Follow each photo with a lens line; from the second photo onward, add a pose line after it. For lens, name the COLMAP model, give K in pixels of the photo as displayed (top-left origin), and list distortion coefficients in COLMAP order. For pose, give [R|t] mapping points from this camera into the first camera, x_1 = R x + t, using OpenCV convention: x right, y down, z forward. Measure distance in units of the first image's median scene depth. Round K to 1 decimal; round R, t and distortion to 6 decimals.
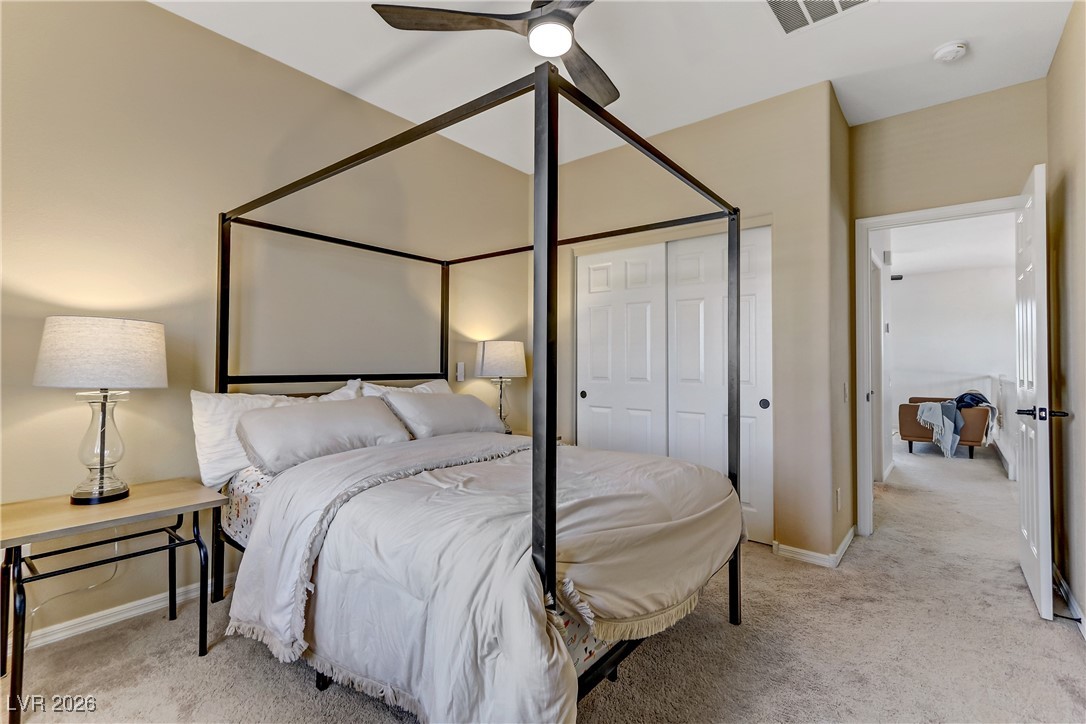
lens RADIAL K [[501.6, 0, 541.9], [0, 501.6, 354.2], [0, 0, 1]] dist [-0.013328, 0.002186]
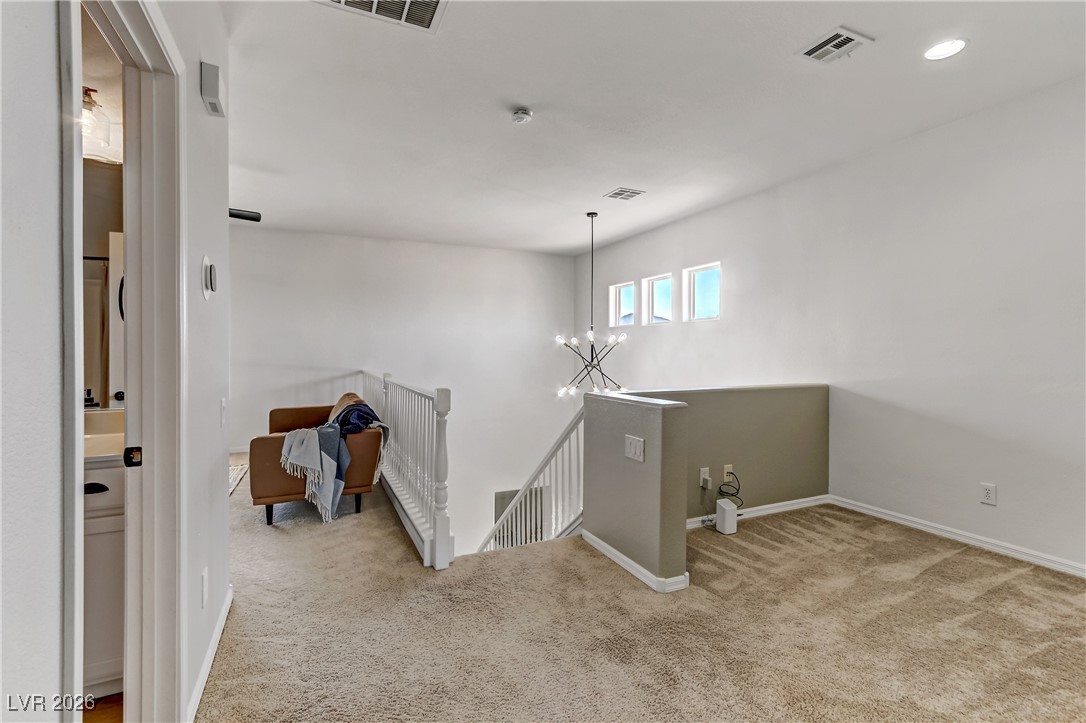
lens RADIAL K [[494.1, 0, 531.4], [0, 494.1, 355.2], [0, 0, 1]] dist [0.000322, 0.000150]
pose [[0.443910, -0.007299, 0.896042, 0.398956], [-0.019921, 0.999639, 0.018012, -0.004291], [-0.895850, -0.025846, 0.443604, 0.526922]]
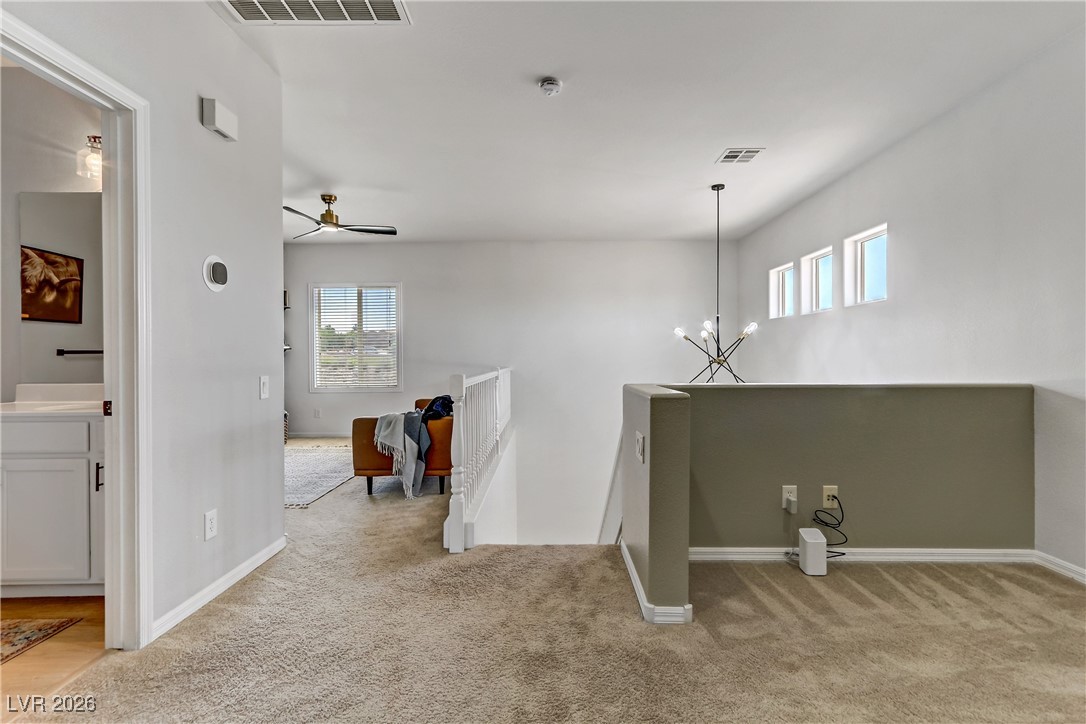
lens RADIAL K [[497.9, 0, 543.0], [0, 497.9, 362.0], [0, 0, 1]] dist [0.001841, 0.001093]
pose [[0.782756, -0.006111, 0.622299, 0.547206], [-0.012399, 0.999600, 0.025412, 0.012283], [-0.622206, -0.027608, 0.782367, 0.386829]]
